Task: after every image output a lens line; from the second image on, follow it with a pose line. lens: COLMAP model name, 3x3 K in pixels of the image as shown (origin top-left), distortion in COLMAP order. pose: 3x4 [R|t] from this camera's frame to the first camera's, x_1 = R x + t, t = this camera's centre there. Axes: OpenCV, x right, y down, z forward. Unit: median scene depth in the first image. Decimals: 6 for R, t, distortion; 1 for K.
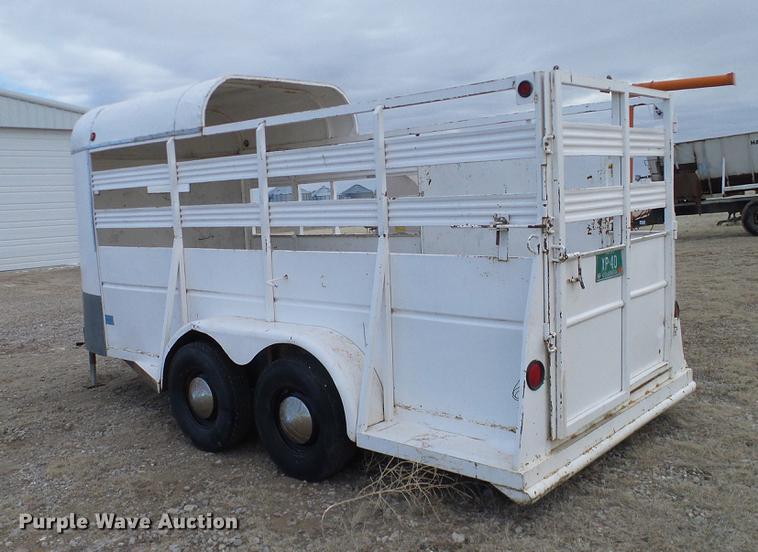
lens RADIAL K [[726.0, 0, 342.9], [0, 726.0, 300.3], [0, 0, 1]] dist [0.005220, 0.001653]
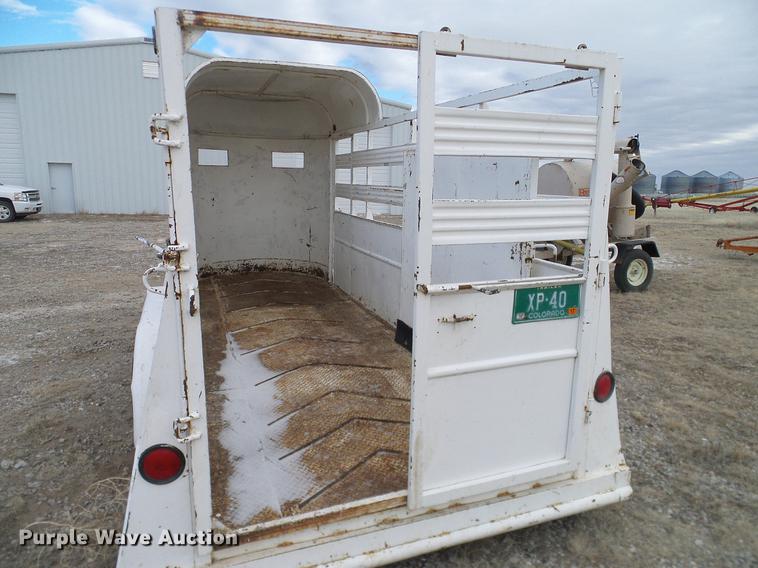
lens RADIAL K [[519.5, 0, 379.0], [0, 519.5, 284.0], [0, 0, 1]] dist [-0.005820, -0.003716]
pose [[0.892330, 0.160250, -0.421981, 0.445779], [-0.127302, 0.986254, 0.105341, -0.105551], [0.433061, -0.040280, 0.900464, 0.448055]]
